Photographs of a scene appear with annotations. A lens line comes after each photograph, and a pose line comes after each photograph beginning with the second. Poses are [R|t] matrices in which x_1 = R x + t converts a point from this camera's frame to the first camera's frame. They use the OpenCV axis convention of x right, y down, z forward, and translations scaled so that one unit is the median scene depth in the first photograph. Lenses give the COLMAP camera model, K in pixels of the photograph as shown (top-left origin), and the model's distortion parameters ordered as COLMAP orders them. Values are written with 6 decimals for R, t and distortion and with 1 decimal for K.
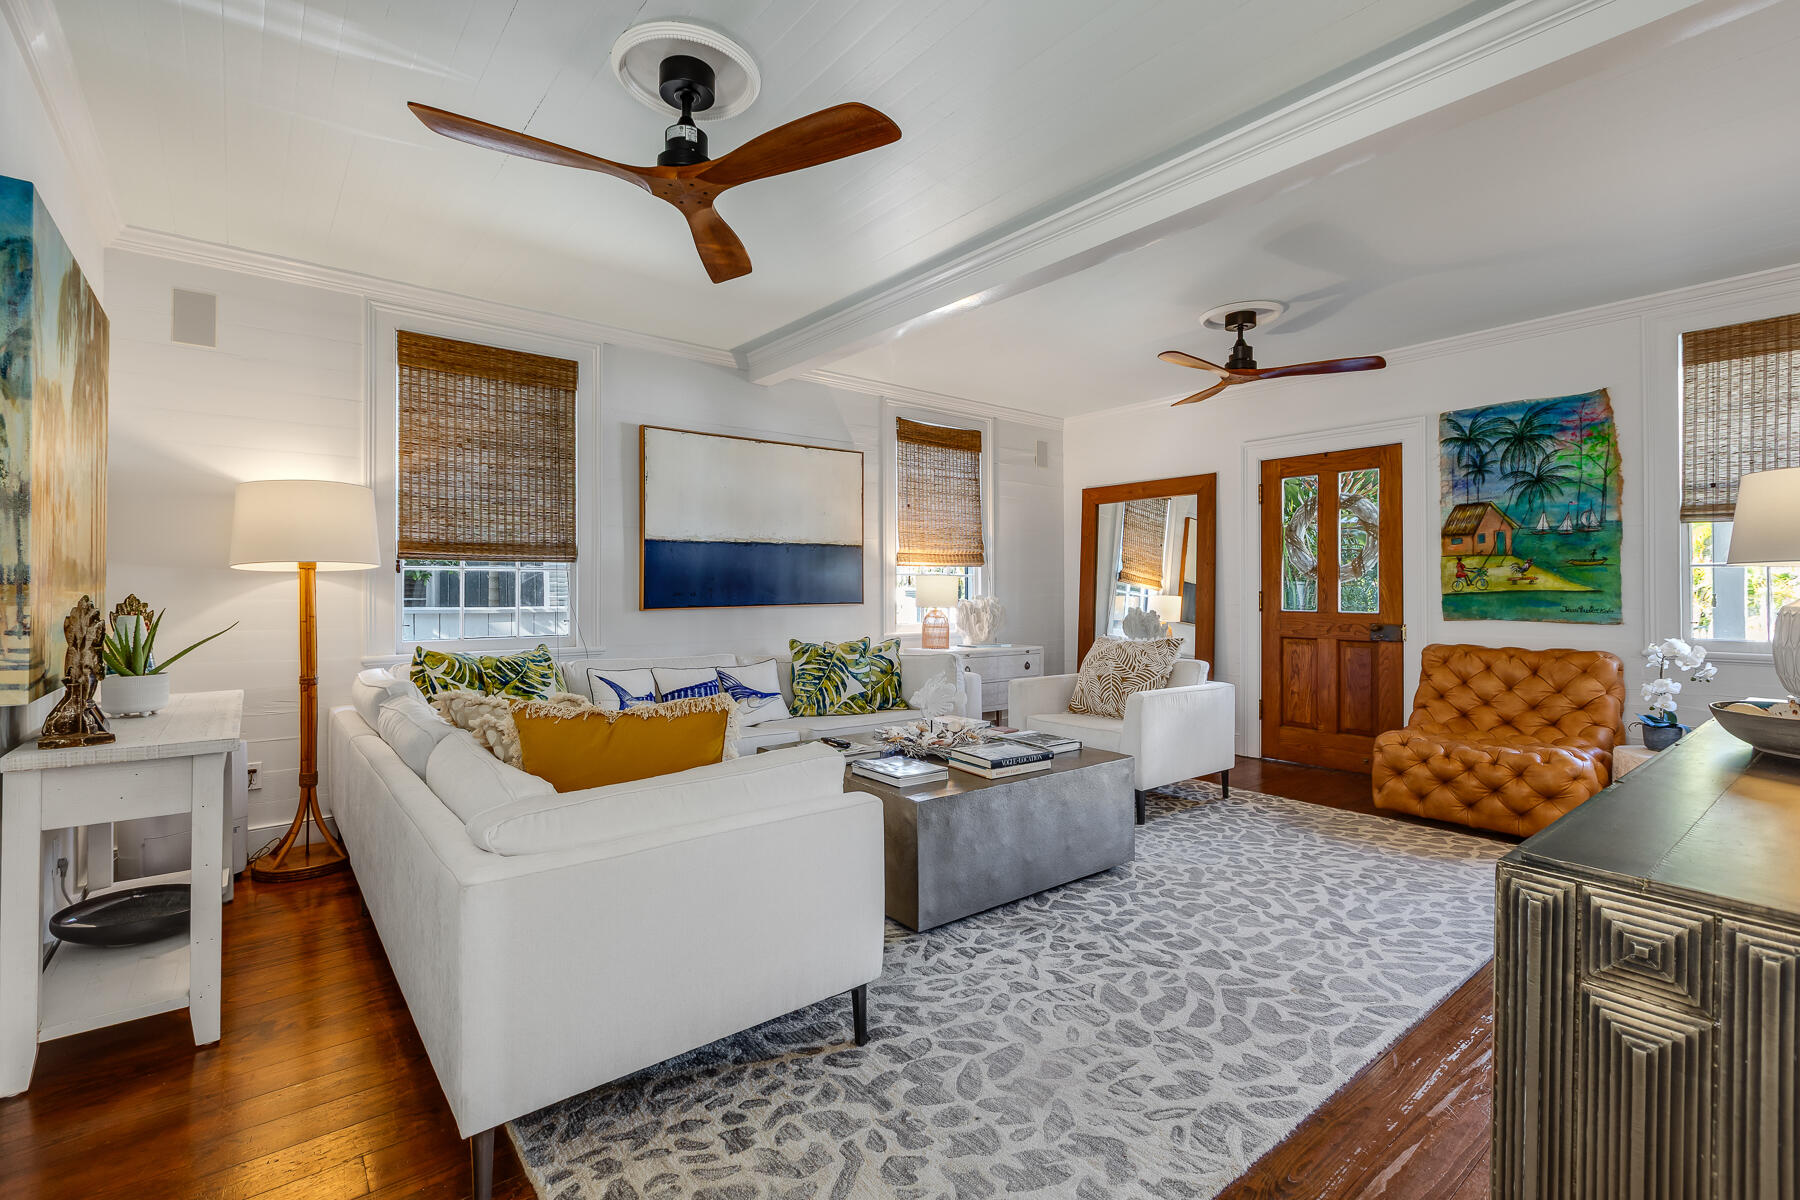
lens RADIAL K [[804.9, 0, 893.1], [0, 804.9, 593.0], [0, 0, 1]] dist [0.000238, -0.000473]
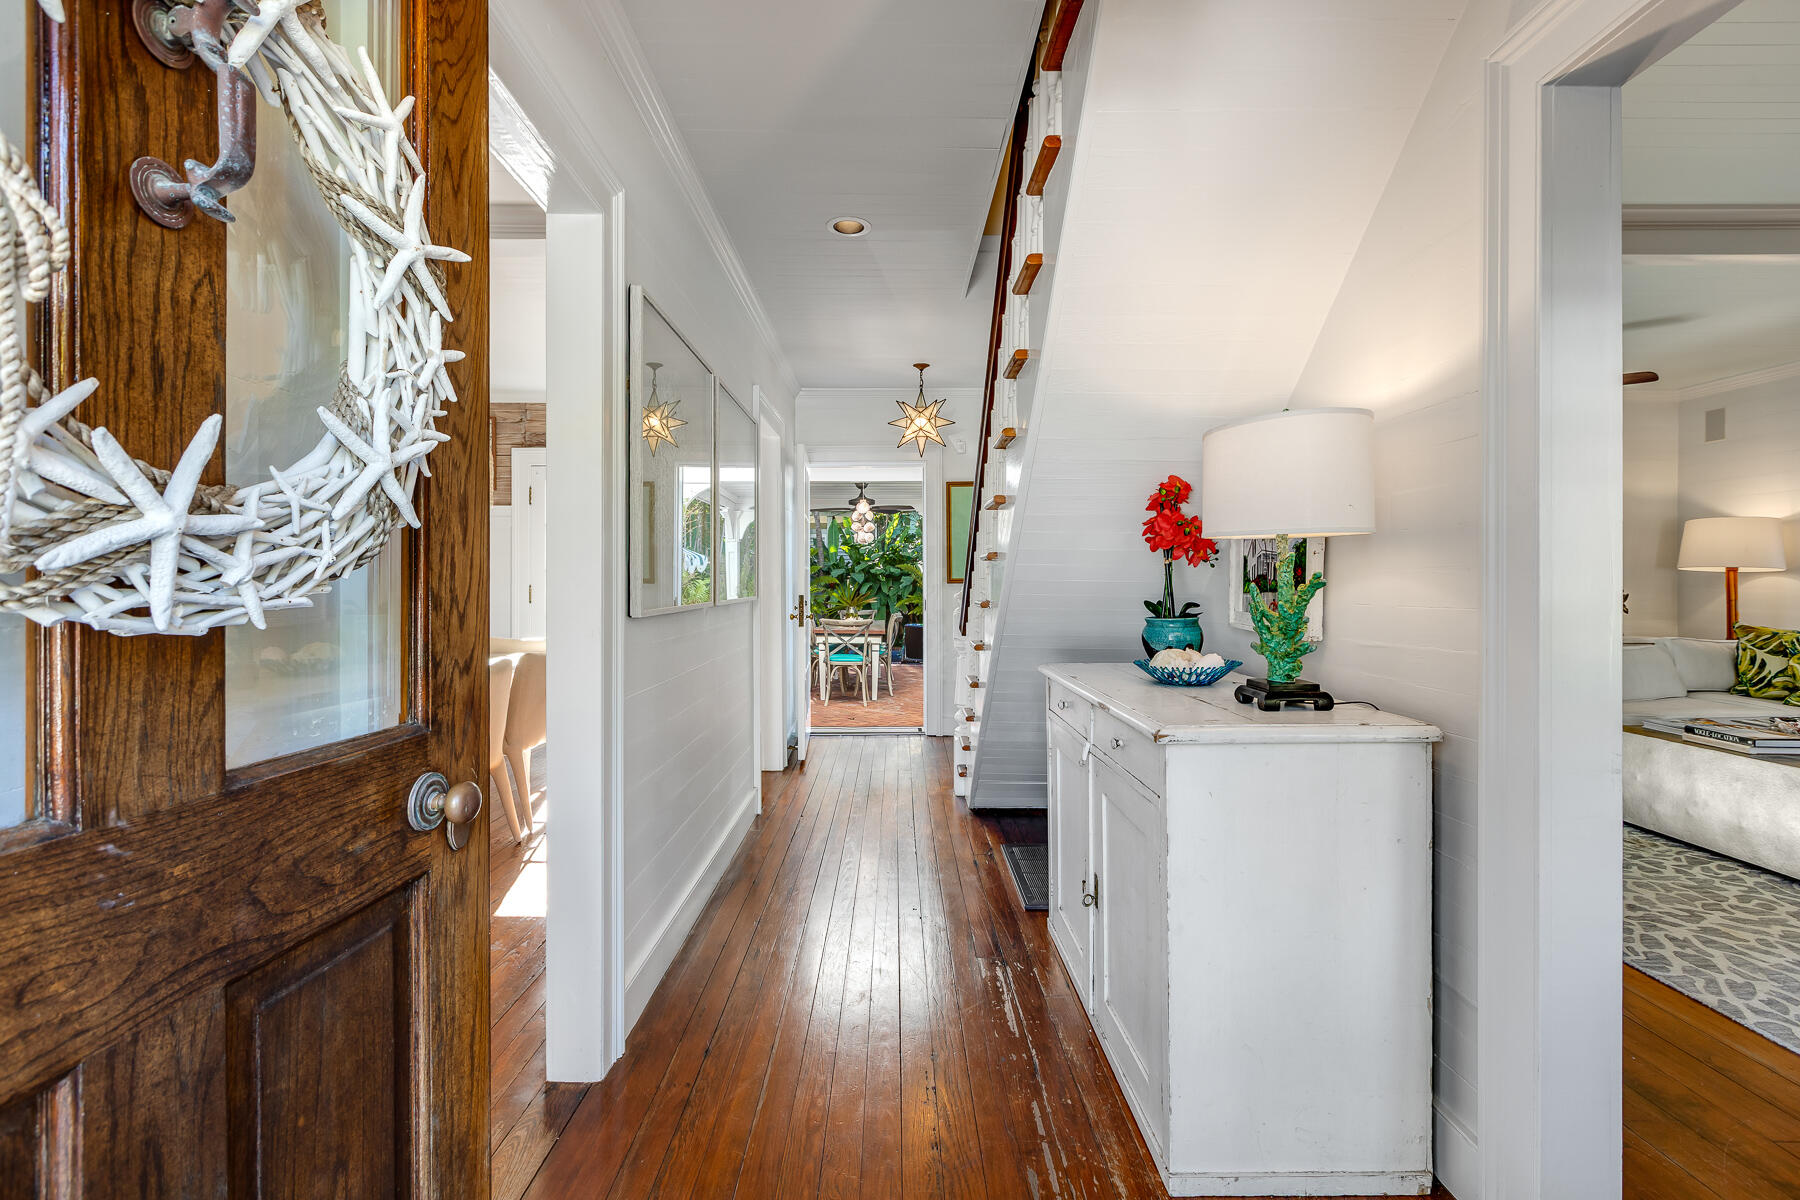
lens RADIAL K [[804.9, 0, 900.5], [0, 804.9, 584.3], [0, 0, 1]] dist [0.000238, -0.000473]
pose [[-0.618628, 0.004782, -0.785669, 1.431429], [-0.001403, 0.999973, 0.007191, -0.010885], [0.785683, 0.005551, -0.618605, 0.640152]]
